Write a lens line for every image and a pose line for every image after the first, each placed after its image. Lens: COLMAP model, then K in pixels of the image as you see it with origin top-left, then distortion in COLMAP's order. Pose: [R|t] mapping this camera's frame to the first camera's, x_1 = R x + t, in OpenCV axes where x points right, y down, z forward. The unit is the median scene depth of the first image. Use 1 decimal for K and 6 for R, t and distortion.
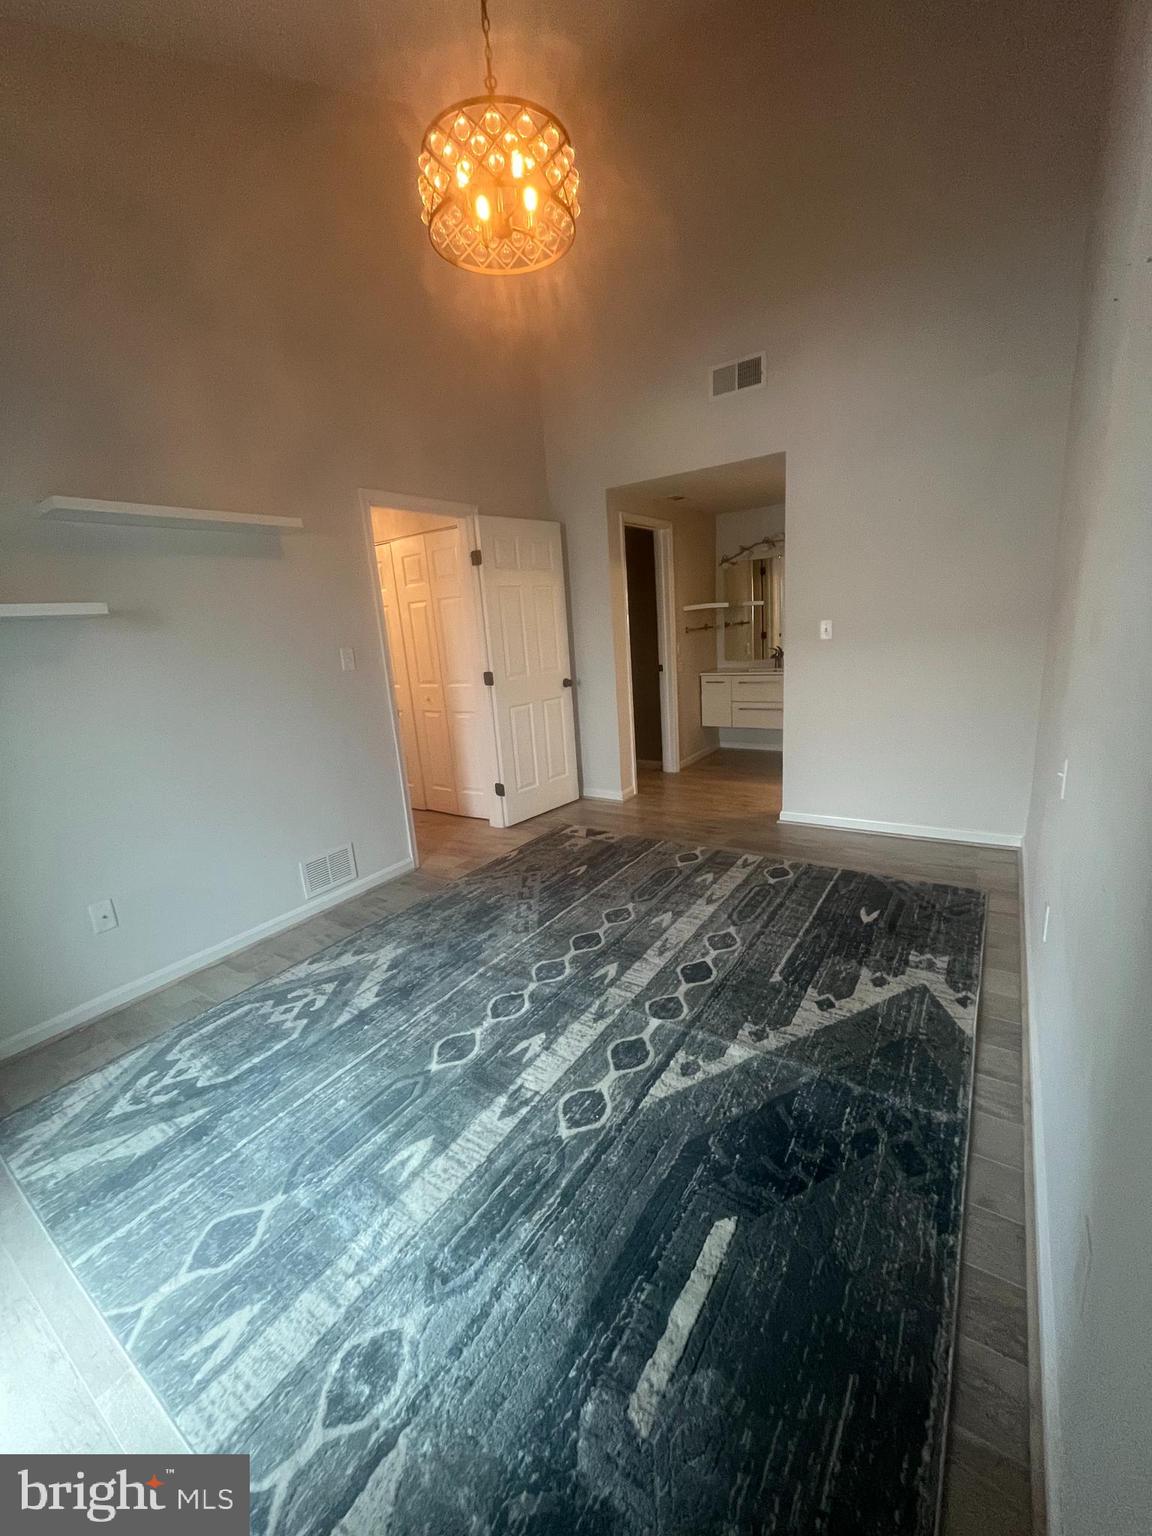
lens RADIAL K [[618.8, 0, 571.0], [0, 618.8, 769.4], [0, 0, 1]] dist [-0.000812, 0.000281]
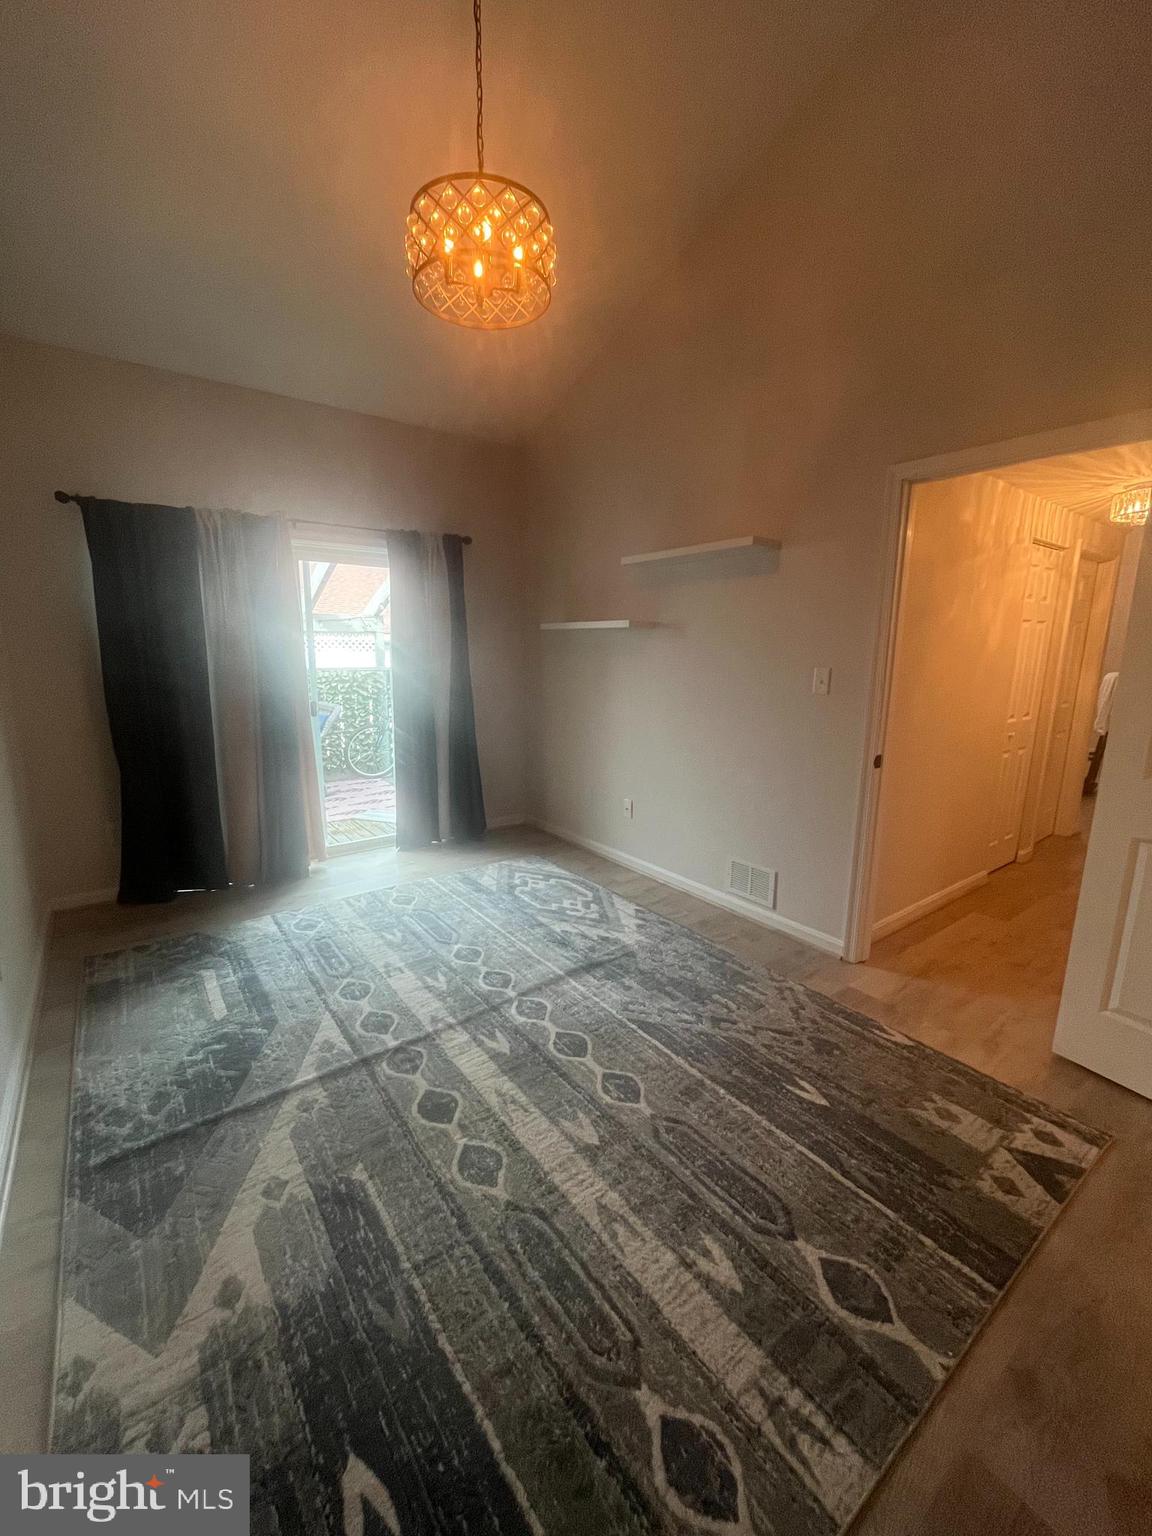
lens RADIAL K [[618.8, 0, 571.0], [0, 618.8, 769.4], [0, 0, 1]] dist [-0.000812, 0.000281]
pose [[-0.326990, 0.254560, -0.910097, 0.748390], [-0.202011, 0.921949, 0.330456, -0.363222], [0.923184, 0.291906, -0.250044, 1.210540]]
